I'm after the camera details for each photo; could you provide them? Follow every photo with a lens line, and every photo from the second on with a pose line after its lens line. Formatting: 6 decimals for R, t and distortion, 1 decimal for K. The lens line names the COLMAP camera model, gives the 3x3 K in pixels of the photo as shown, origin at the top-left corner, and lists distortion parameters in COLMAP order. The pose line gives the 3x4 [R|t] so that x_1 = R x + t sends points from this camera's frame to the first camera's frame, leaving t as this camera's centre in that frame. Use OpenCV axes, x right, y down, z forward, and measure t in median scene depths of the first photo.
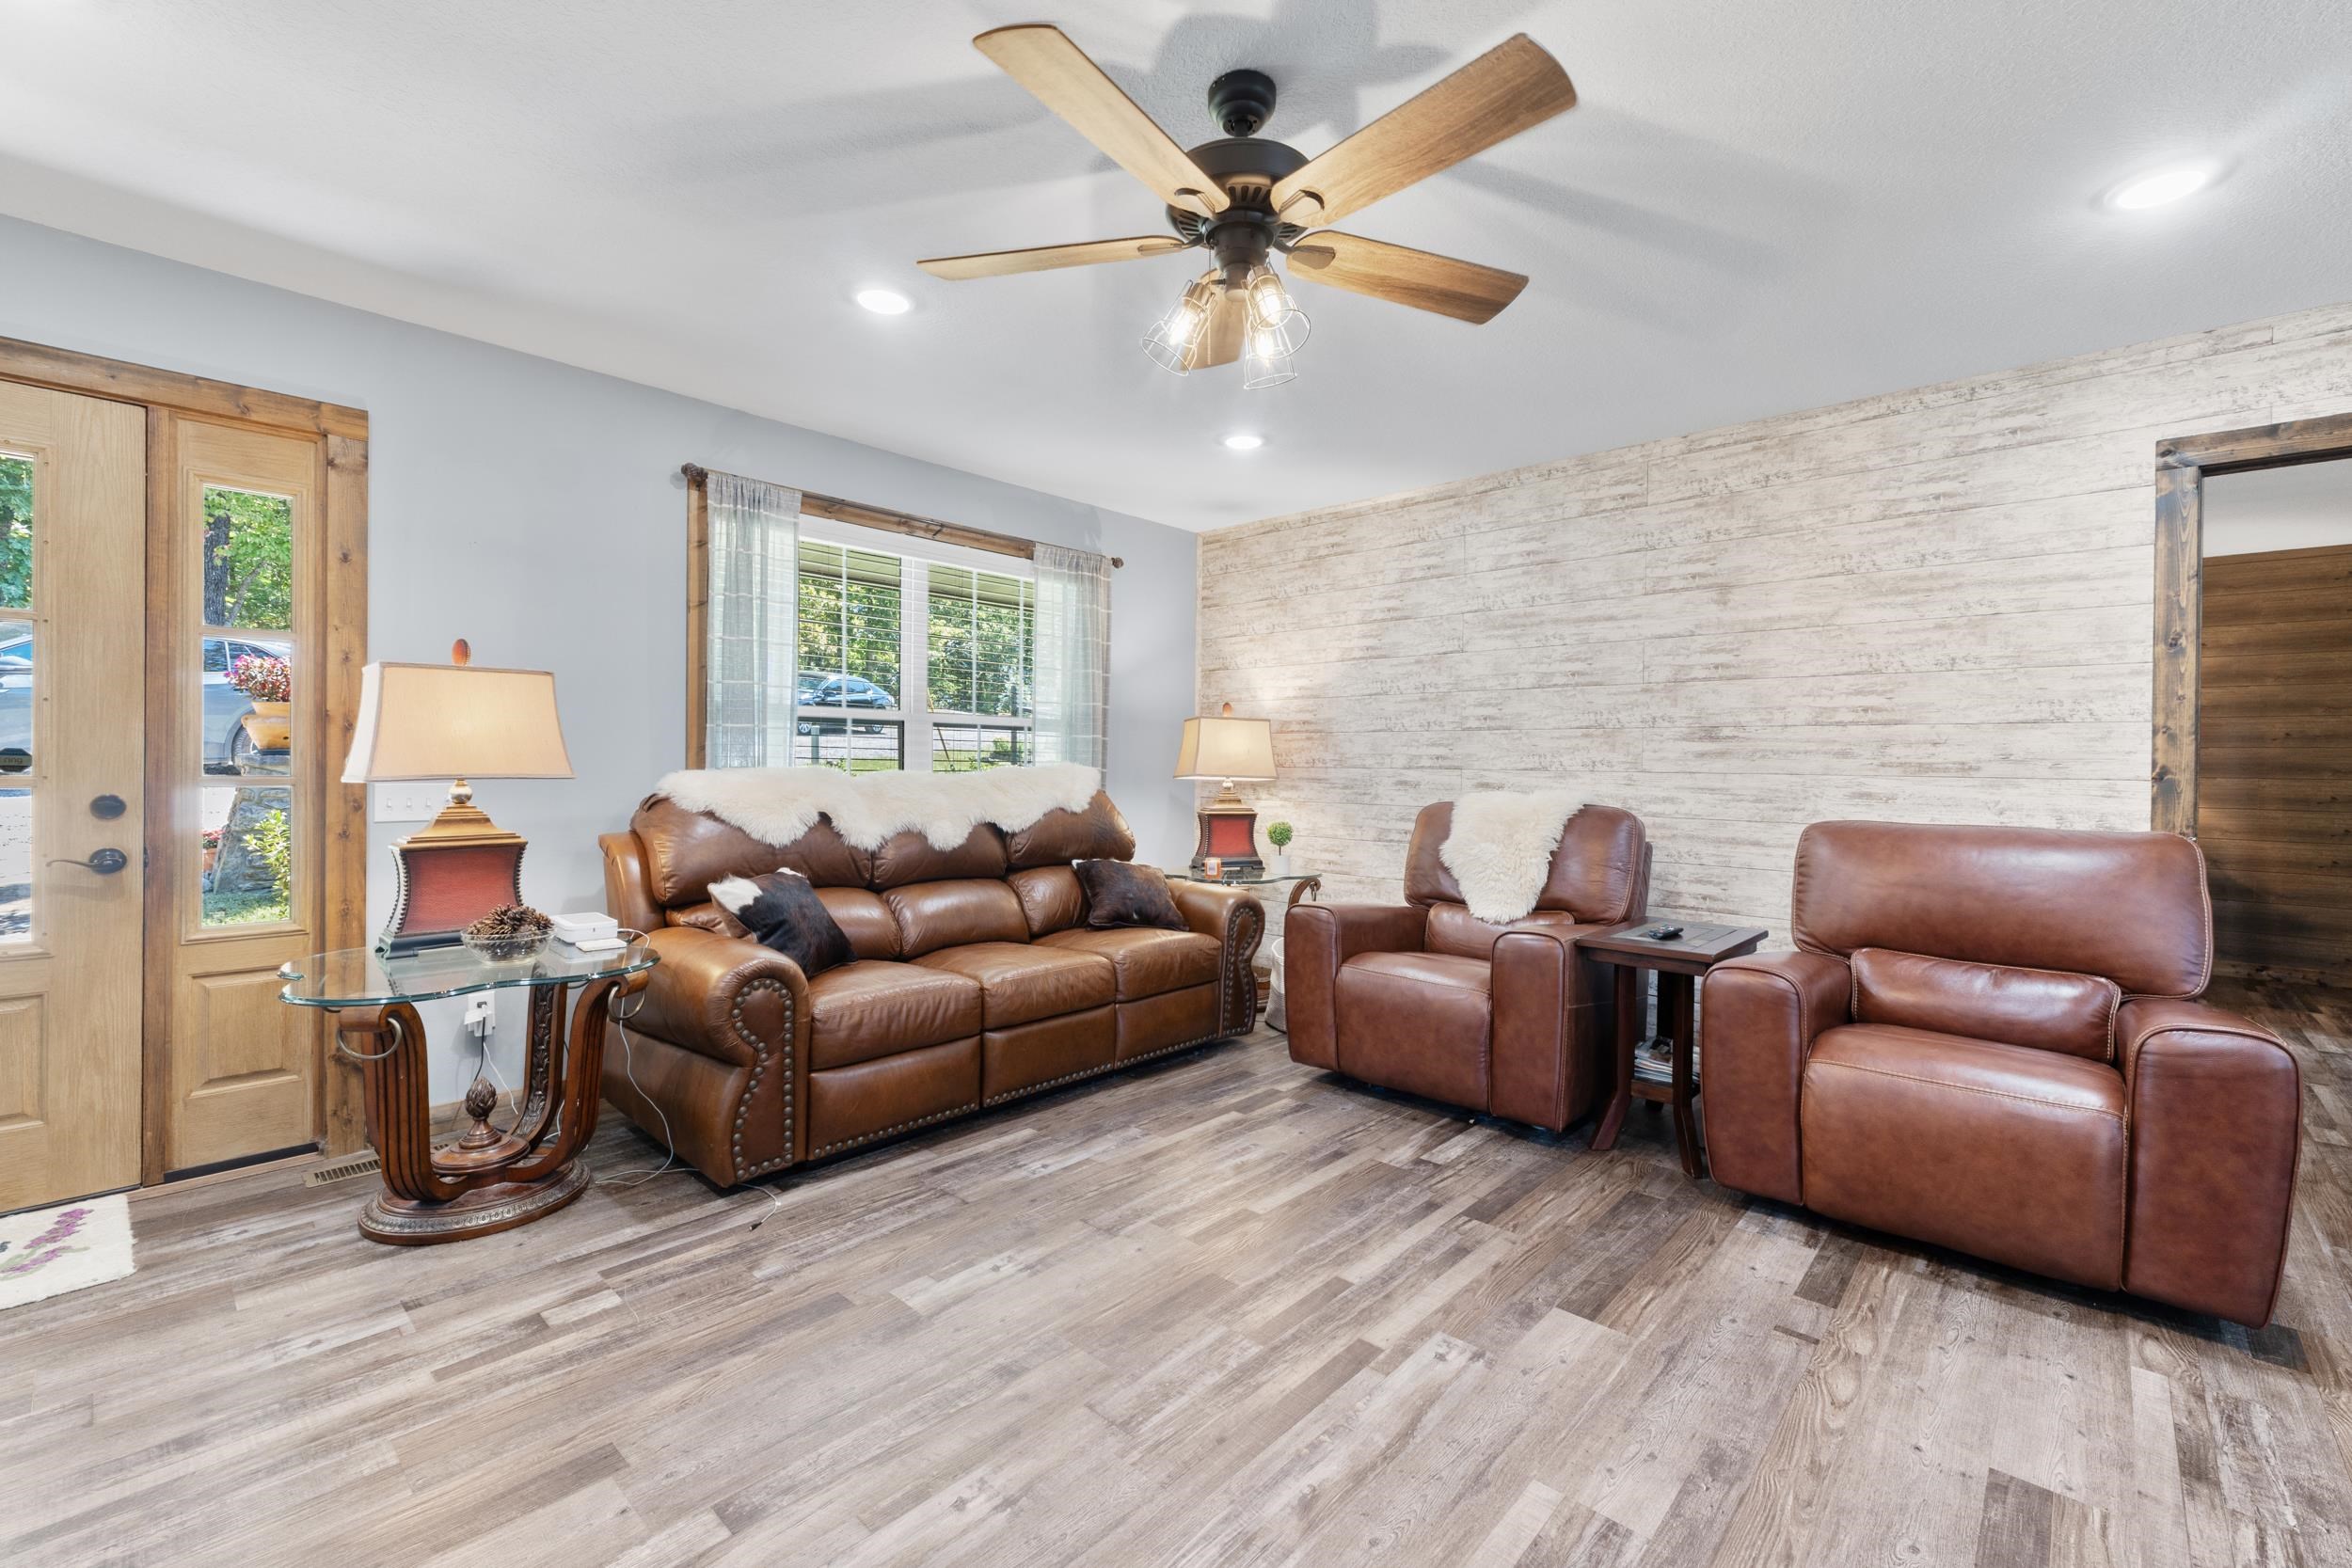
lens RADIAL K [[993.0, 0, 1181.0], [0, 993.0, 774.4], [0, 0, 1]] dist [0.003284, 0.000054]
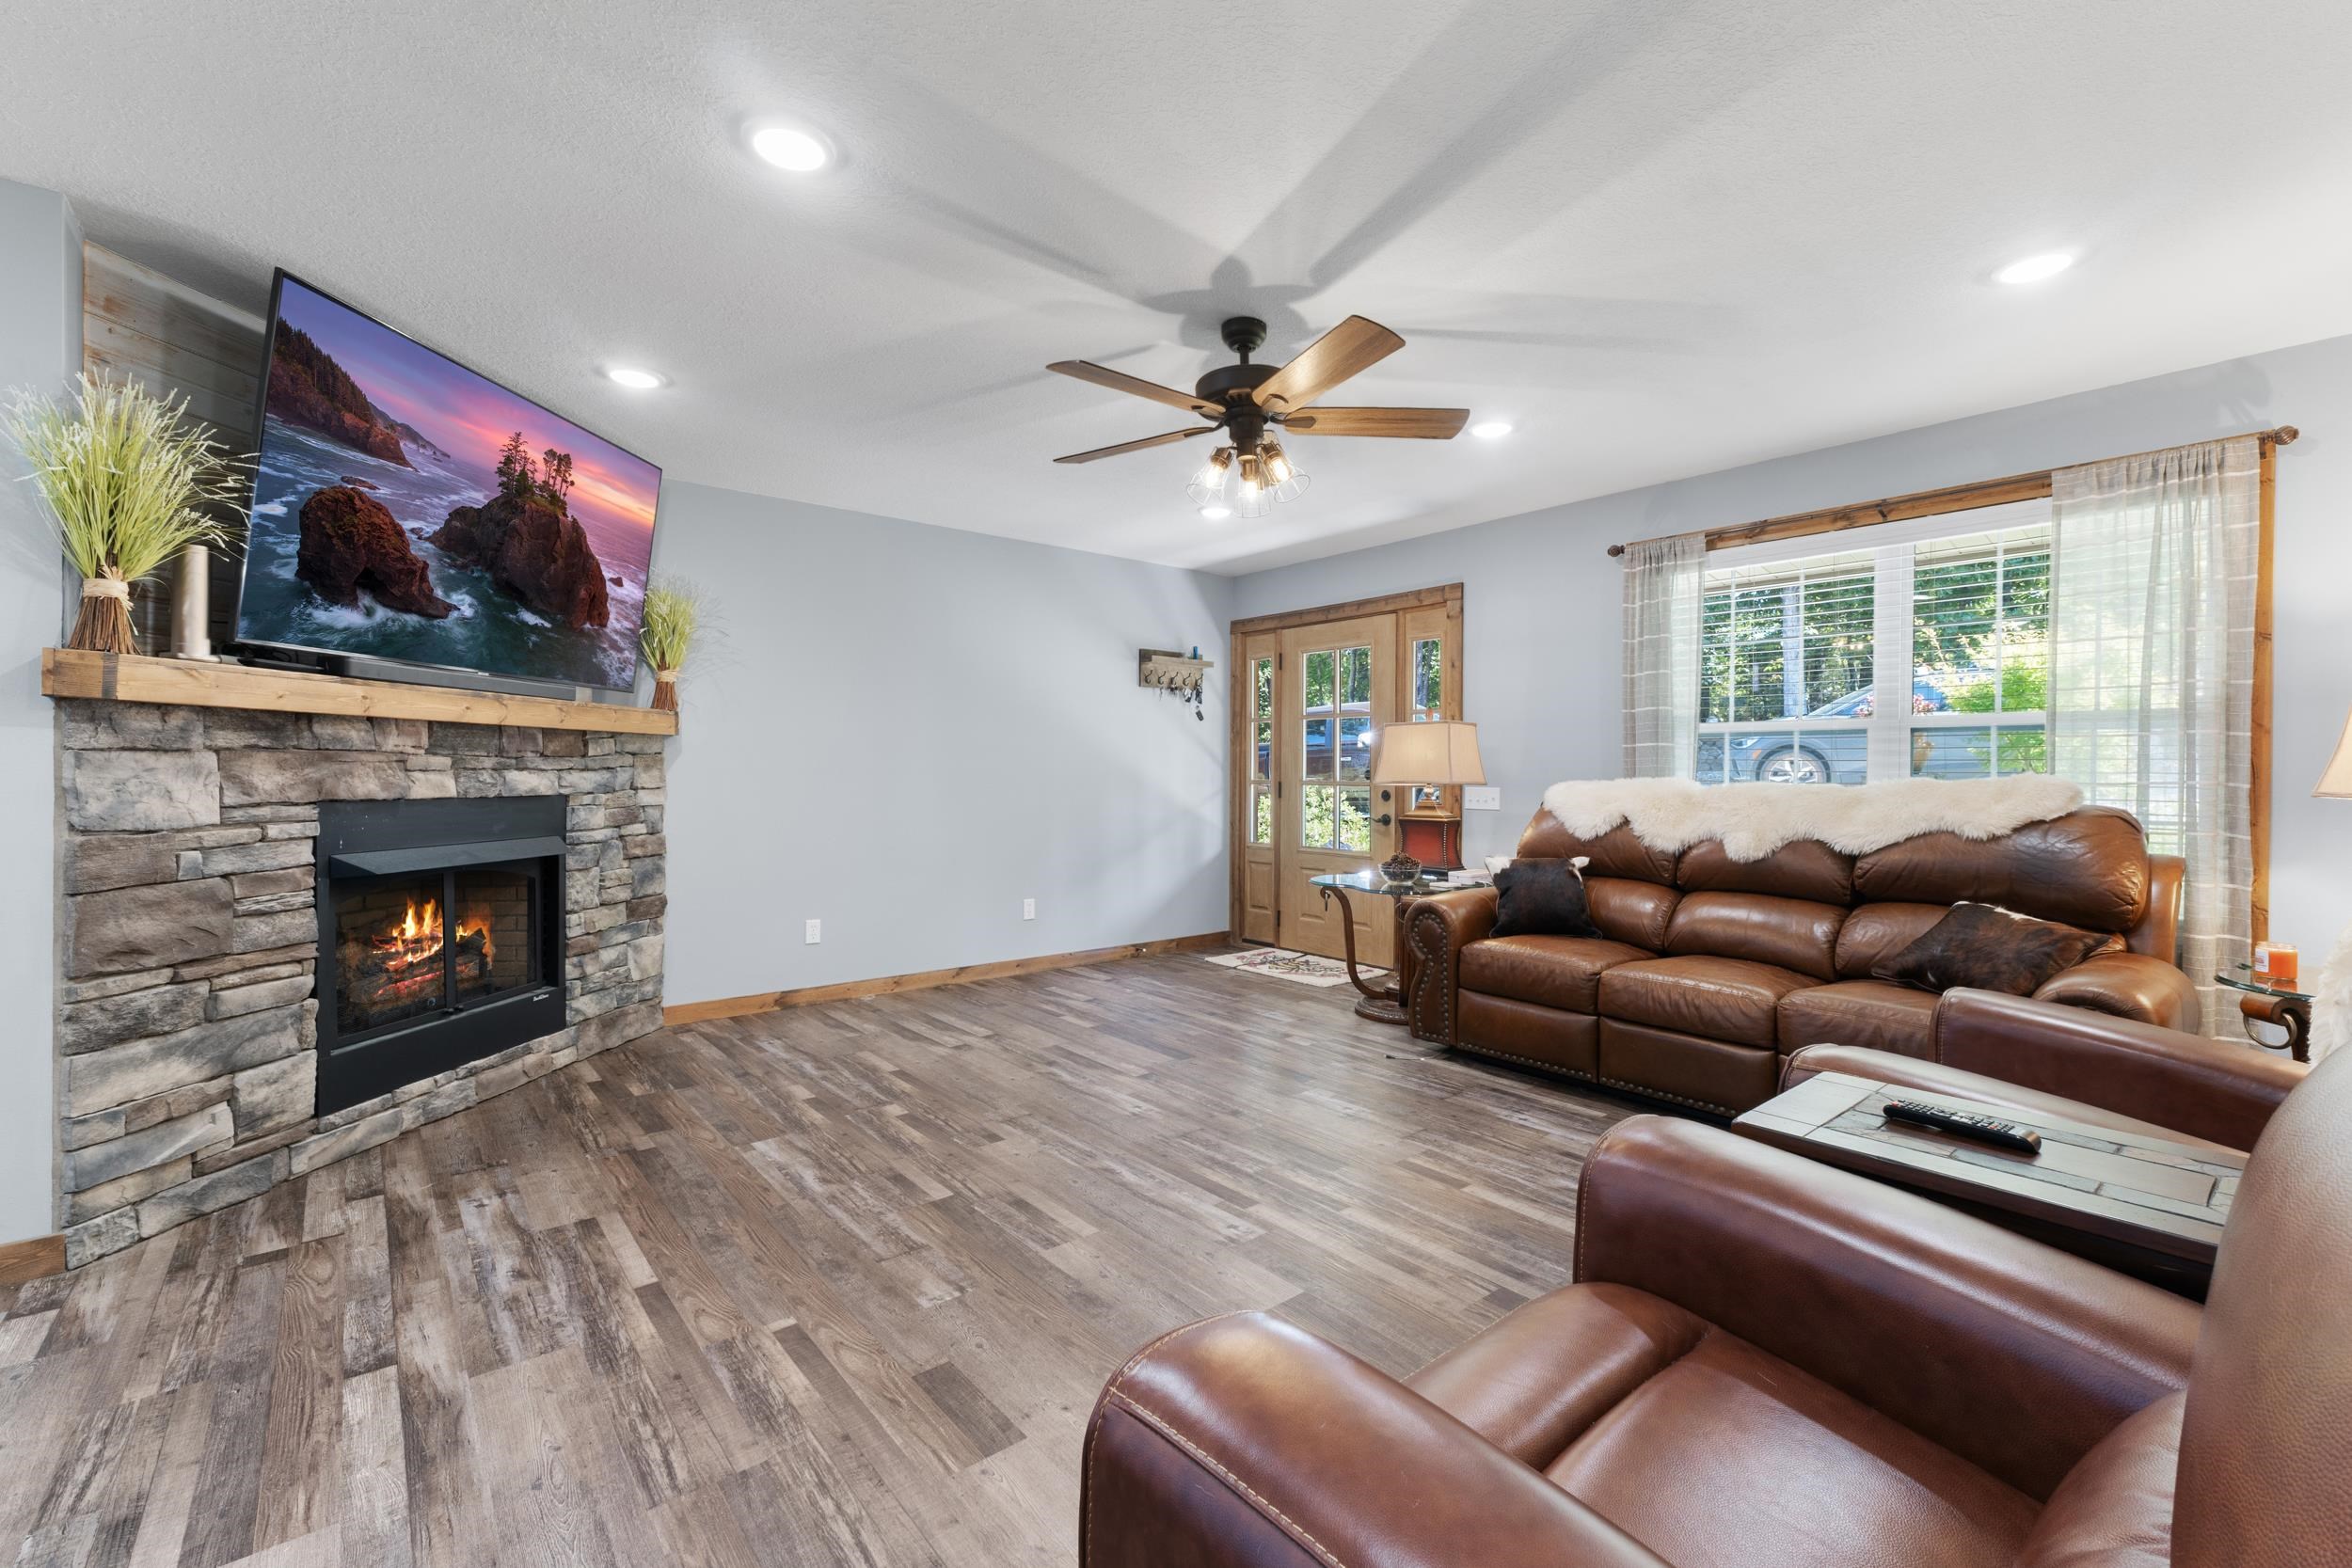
lens RADIAL K [[993.0, 0, 1181.0], [0, 993.0, 774.4], [0, 0, 1]] dist [0.003284, 0.000054]
pose [[-0.133314, -0.008645, -0.991036, 1.060457], [-0.015824, 0.999853, -0.006594, 0.006568], [0.990947, 0.014803, -0.133431, 0.749413]]
